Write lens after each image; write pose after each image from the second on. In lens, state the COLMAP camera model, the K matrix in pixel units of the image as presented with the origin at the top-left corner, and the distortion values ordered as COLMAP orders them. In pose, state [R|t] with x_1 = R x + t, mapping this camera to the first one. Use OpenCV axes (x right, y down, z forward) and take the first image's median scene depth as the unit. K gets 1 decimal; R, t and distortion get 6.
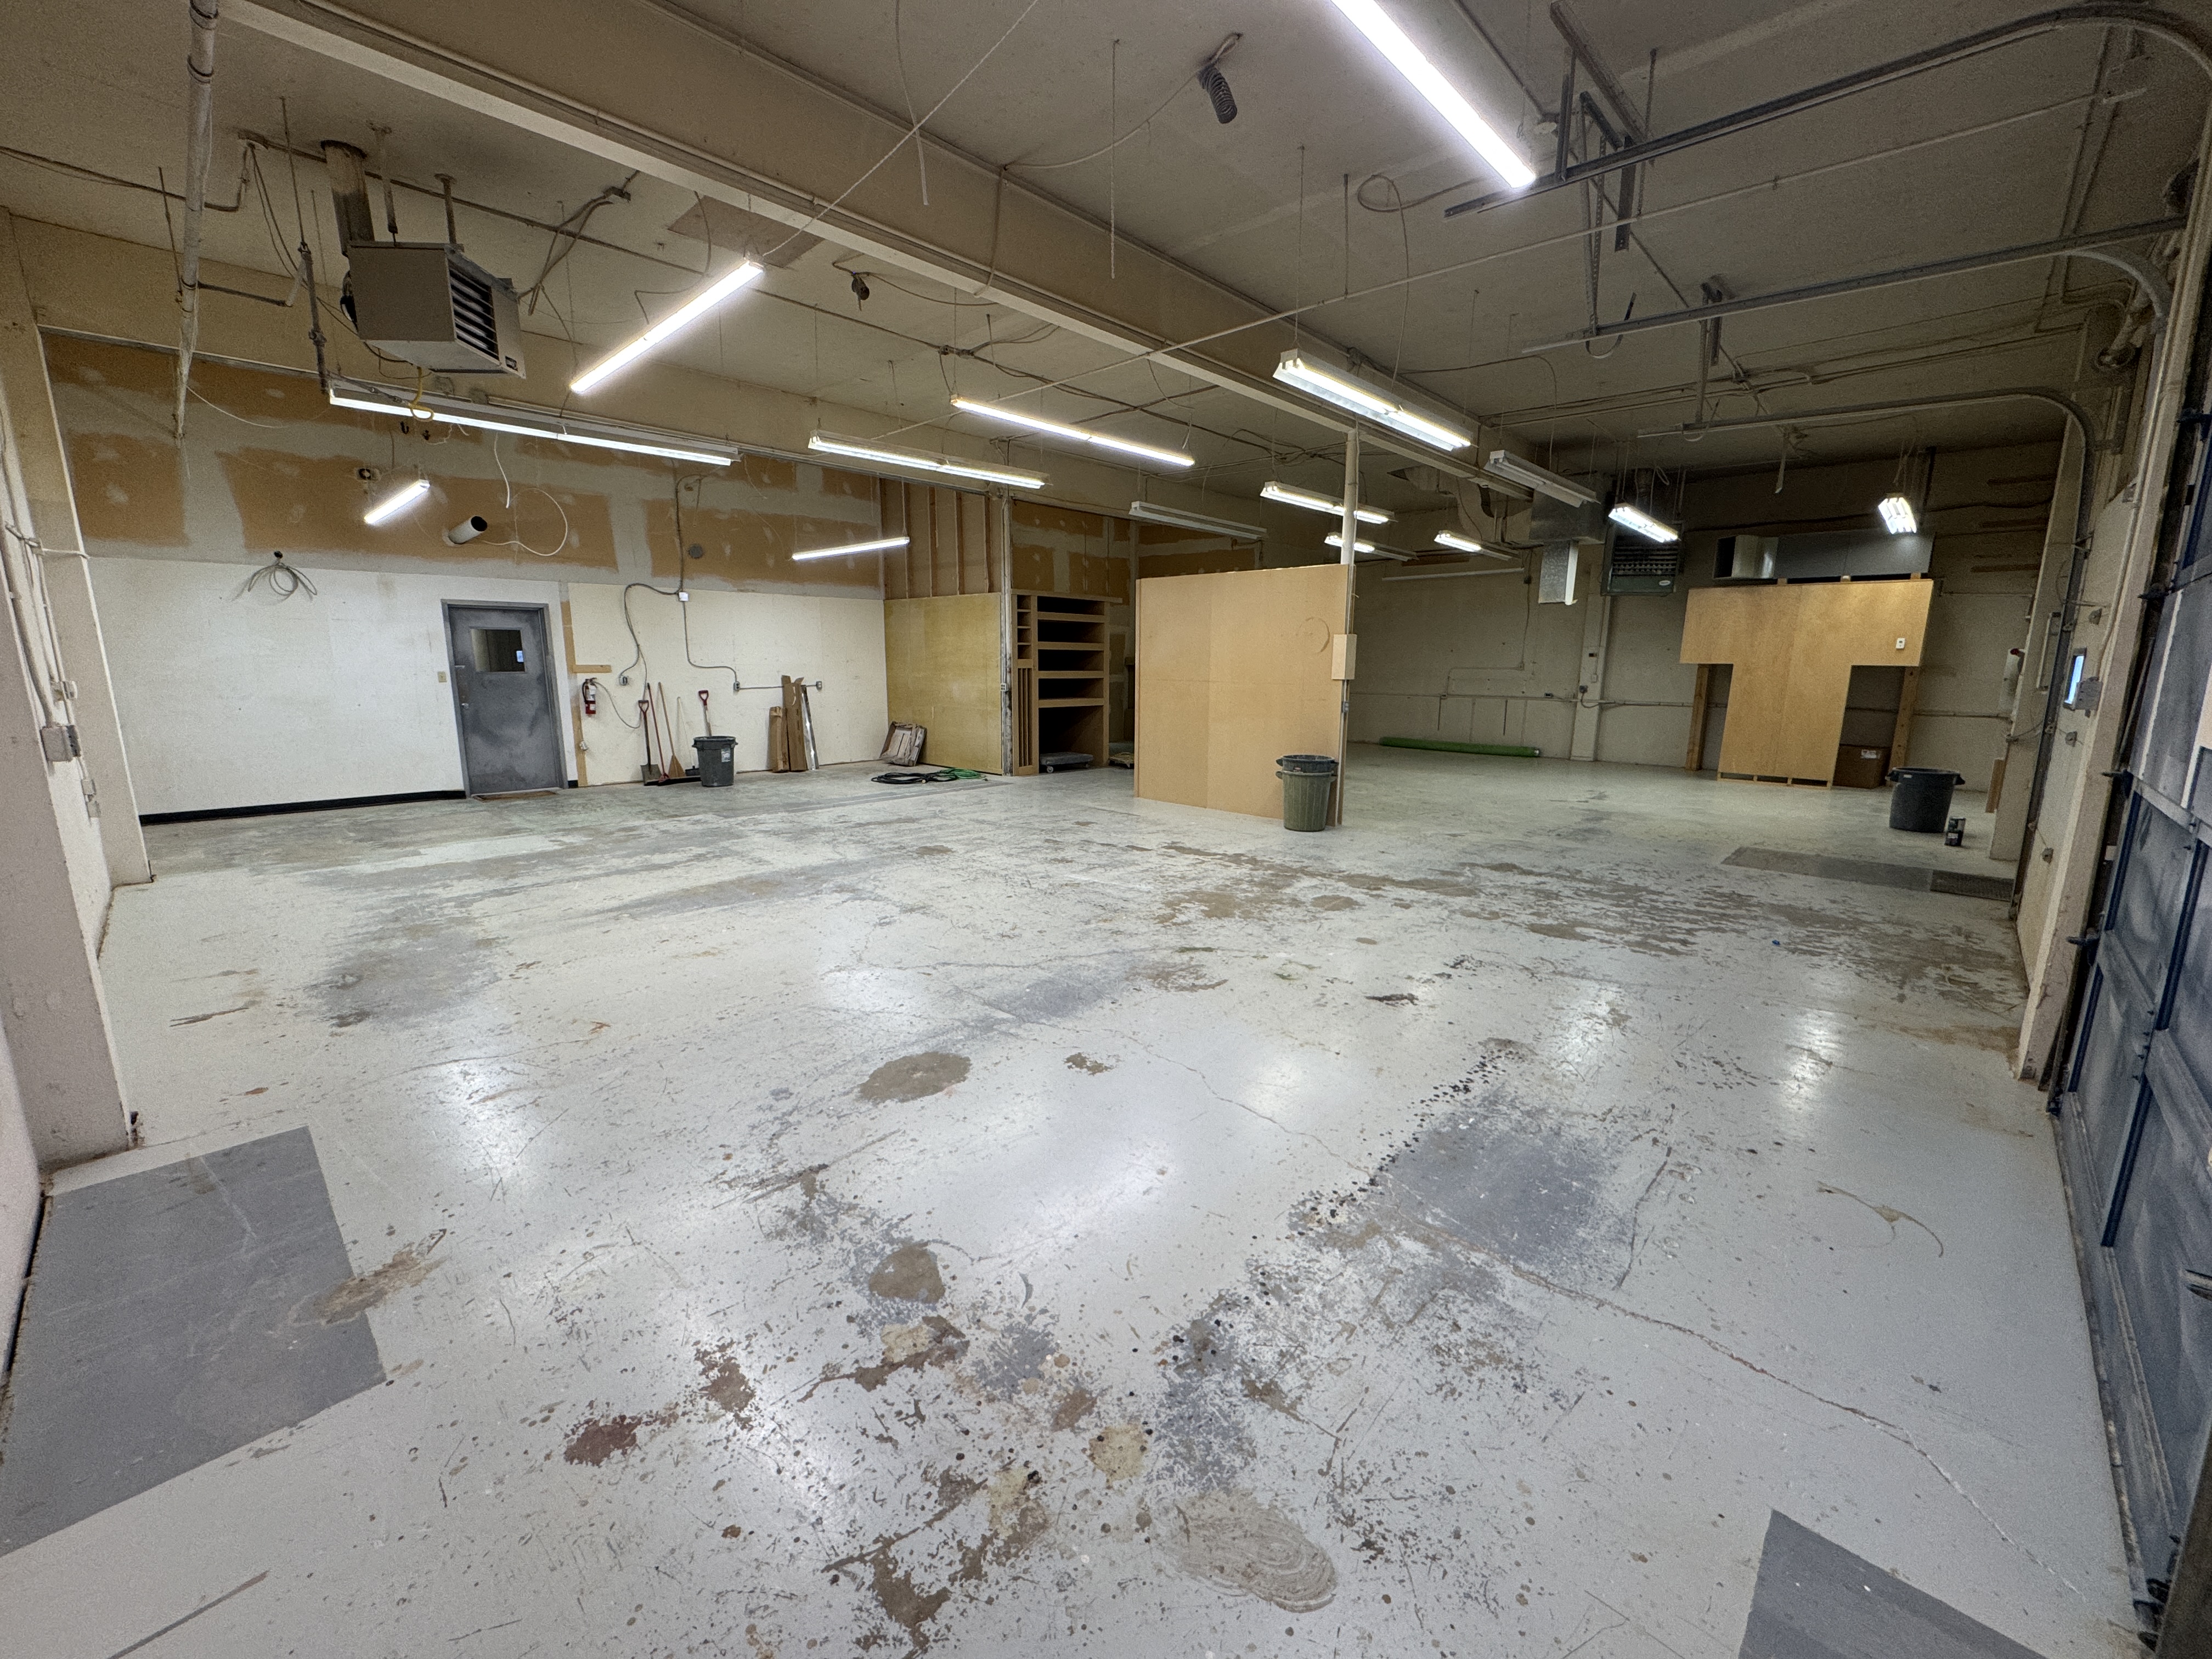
lens RADIAL K [[881.5, 0, 1100.1], [0, 881.5, 821.4], [0, 0, 1]] dist [-0.002567, 0.000483]
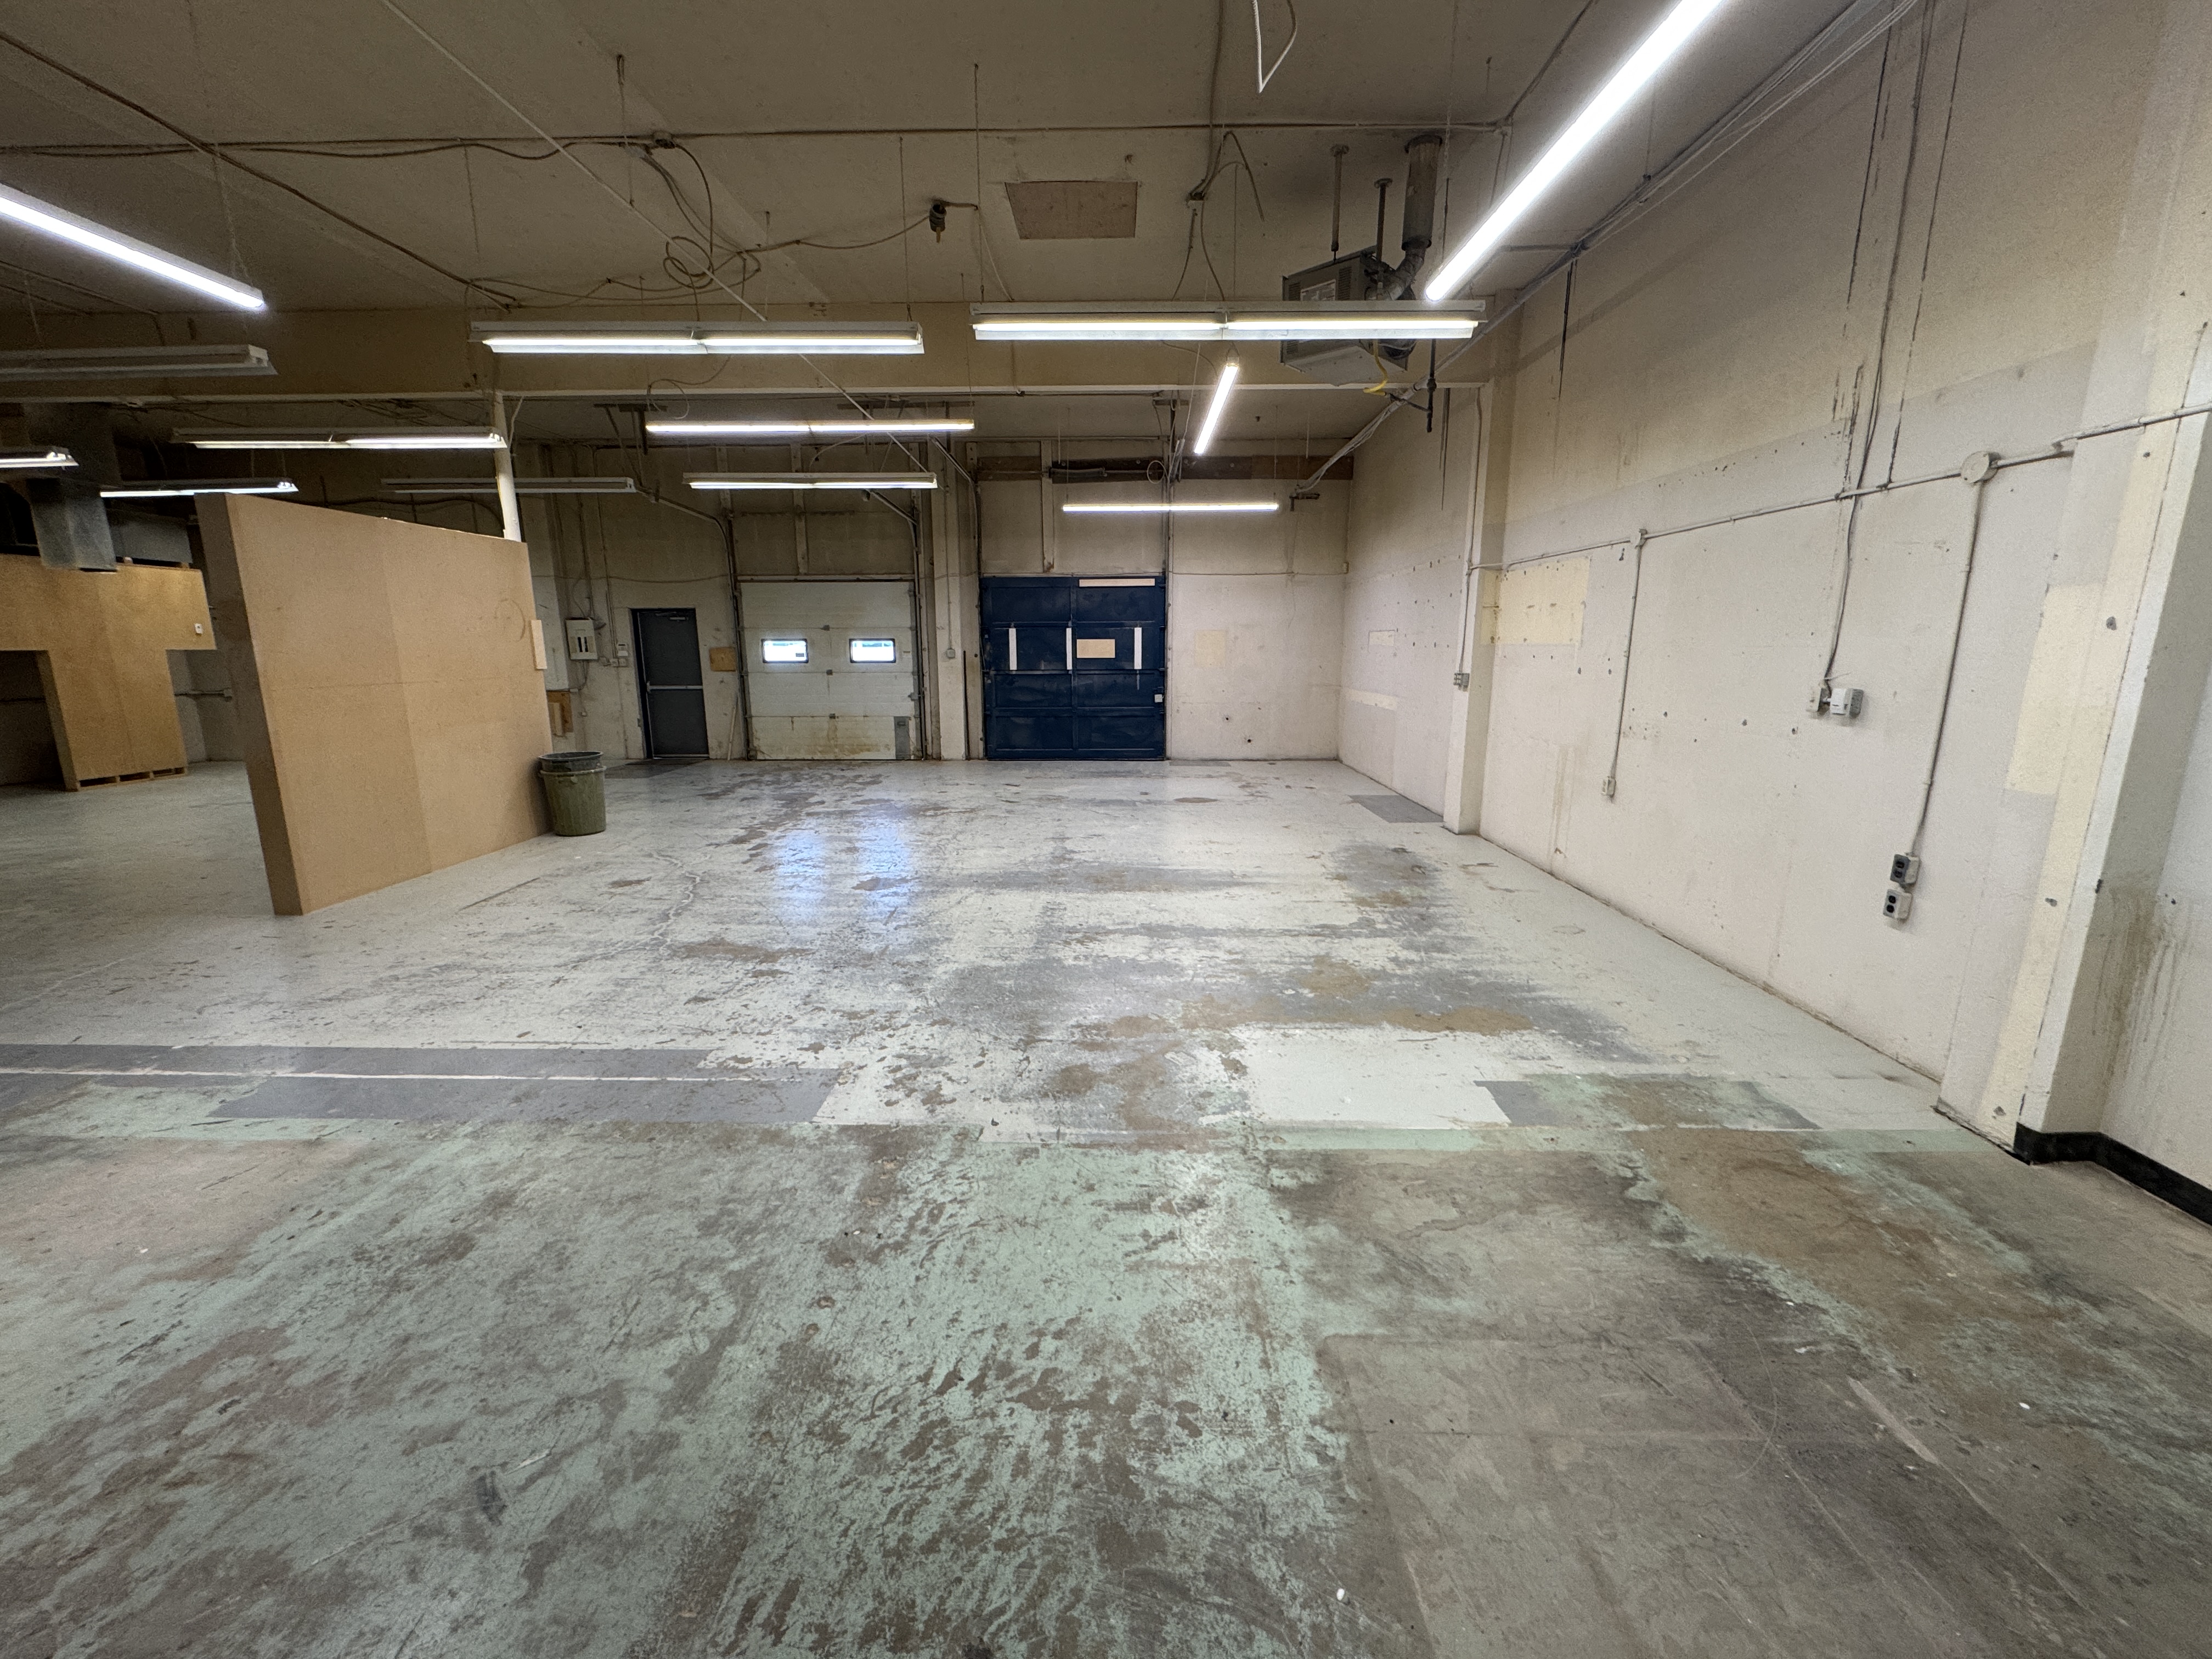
lens RADIAL K [[881.5, 0, 1106.3], [0, 881.5, 820.7], [0, 0, 1]] dist [-0.002567, 0.000483]
pose [[-0.681982, -0.149700, 0.715884, -1.328885], [0.131619, 0.937726, 0.321476, -0.376606], [-0.719428, 0.313464, -0.619809, 1.951690]]
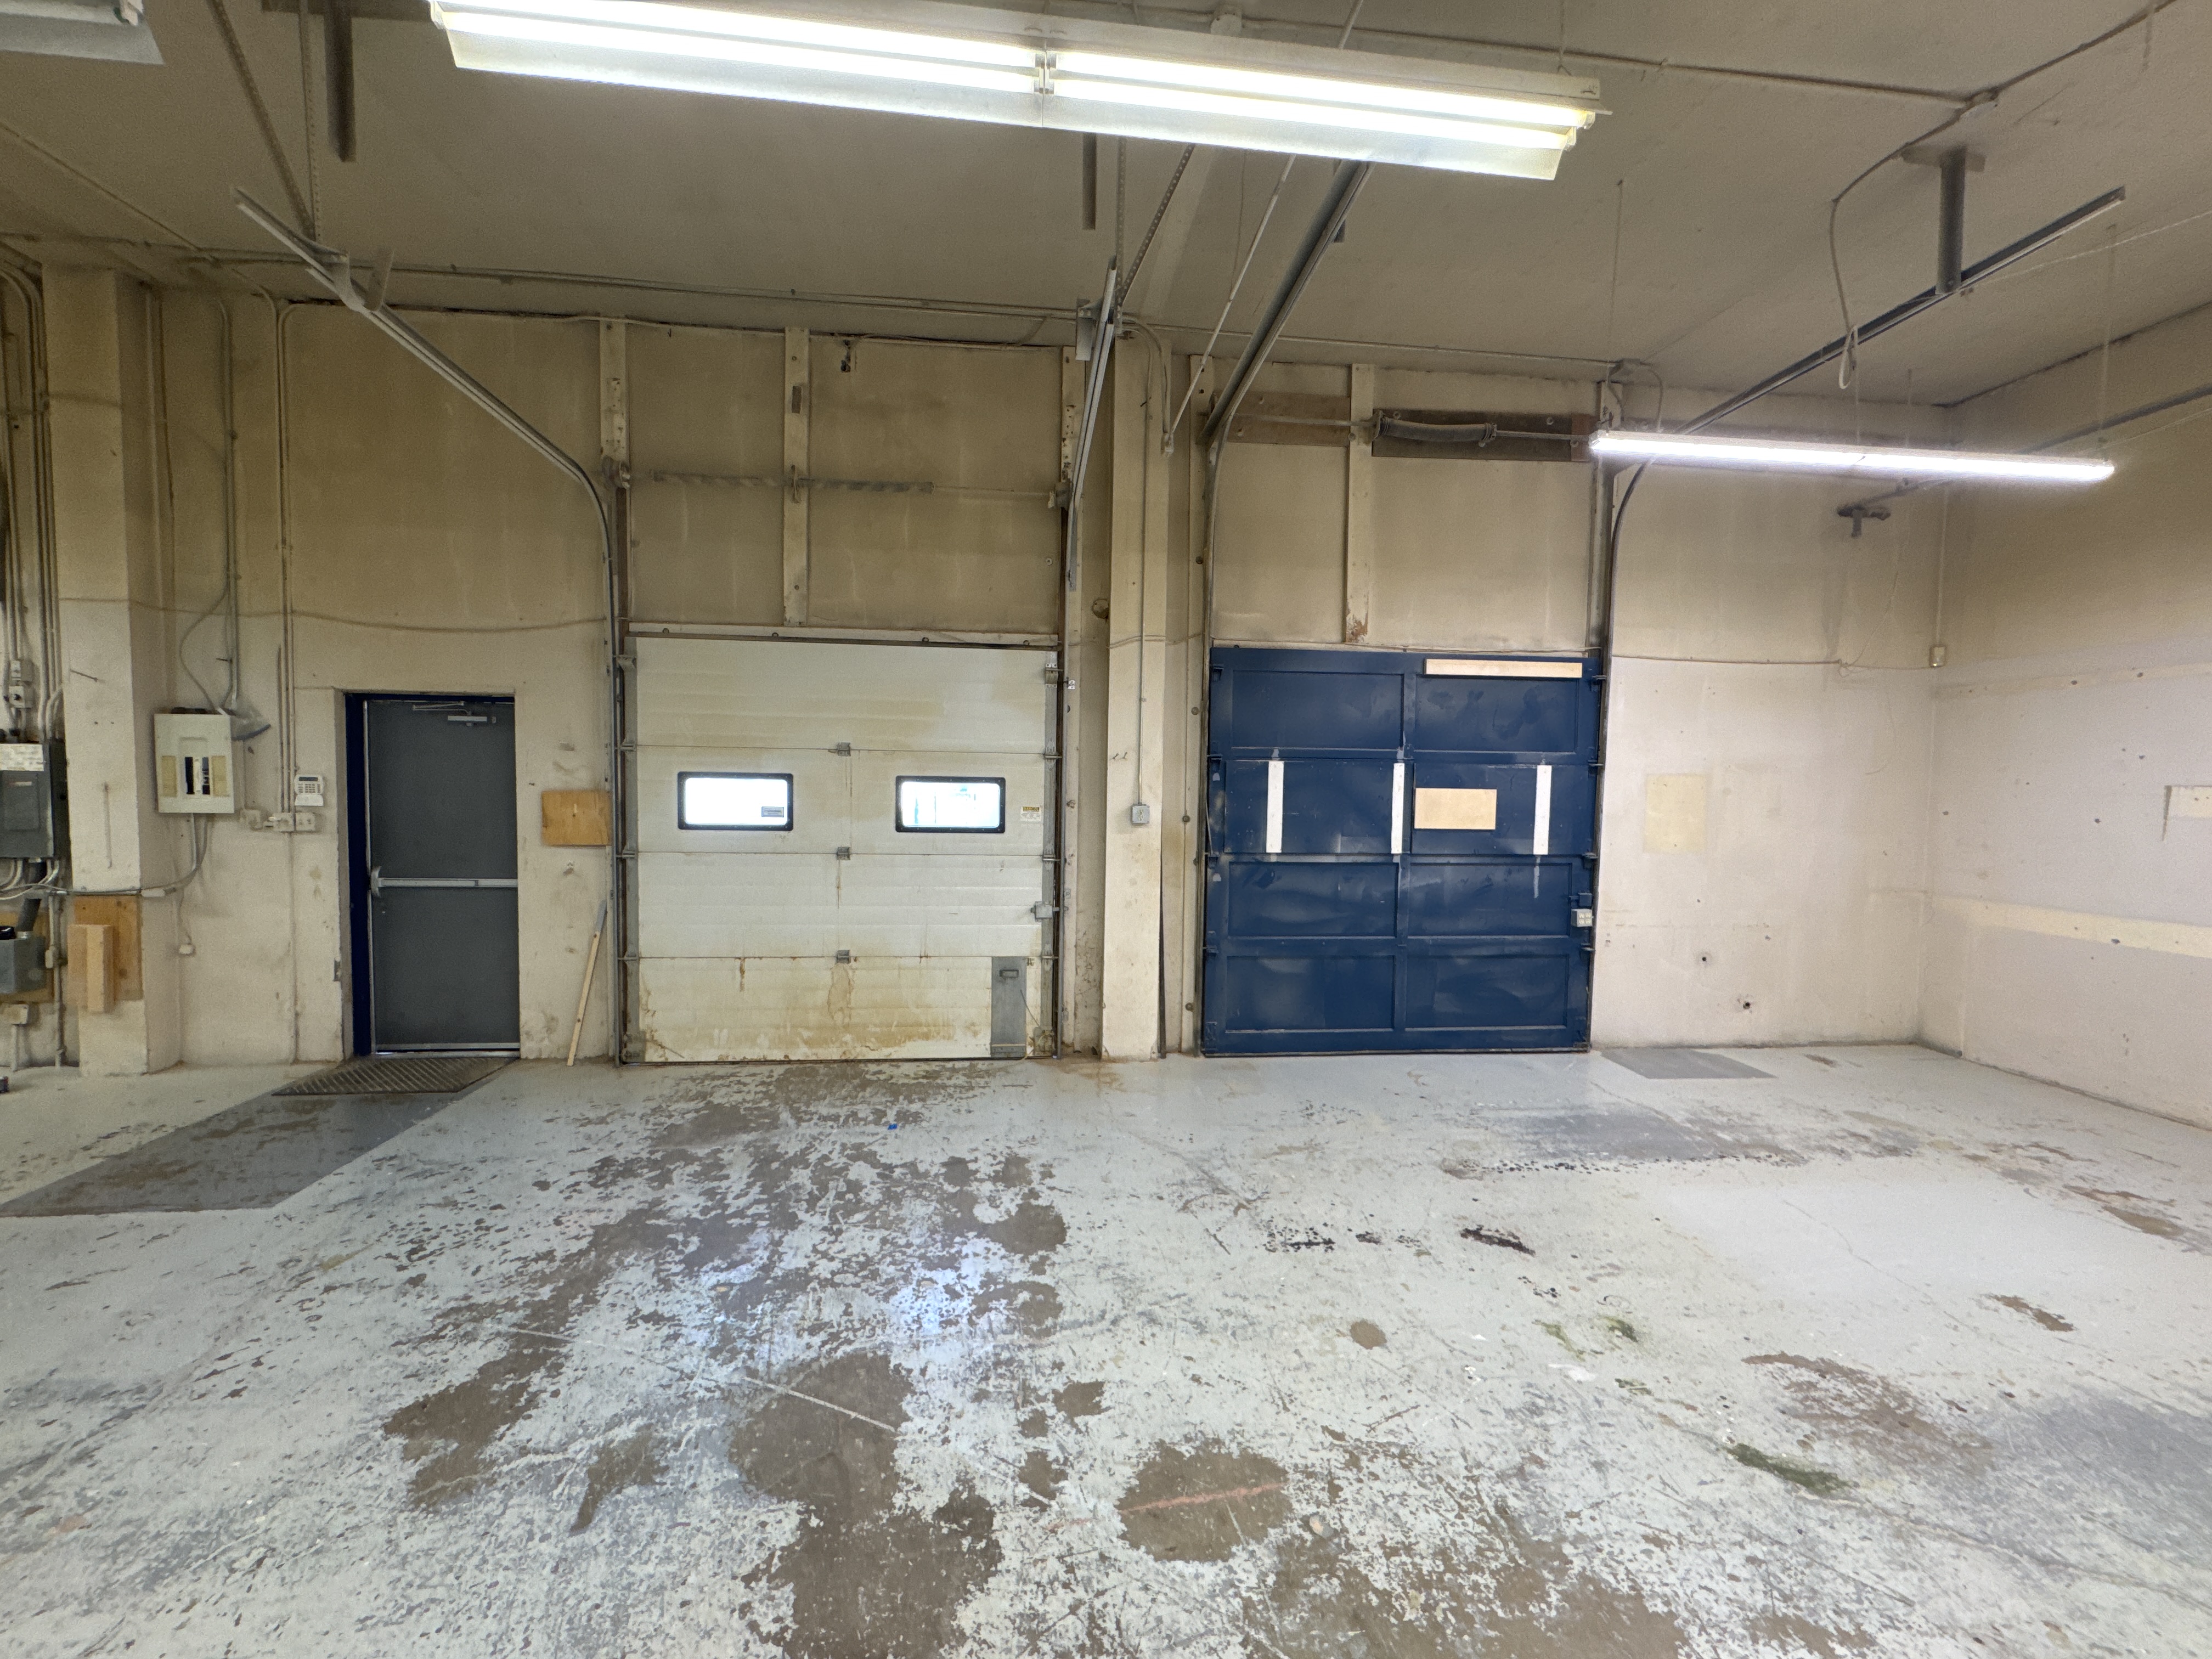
lens RADIAL K [[881.5, 0, 1106.2], [0, 881.5, 820.6], [0, 0, 1]] dist [-0.002567, 0.000483]
pose [[-0.765569, -0.048944, 0.641490, 0.097987], [0.094778, 0.977643, 0.187702, -0.279473], [-0.636334, 0.204498, -0.743814, 1.426858]]
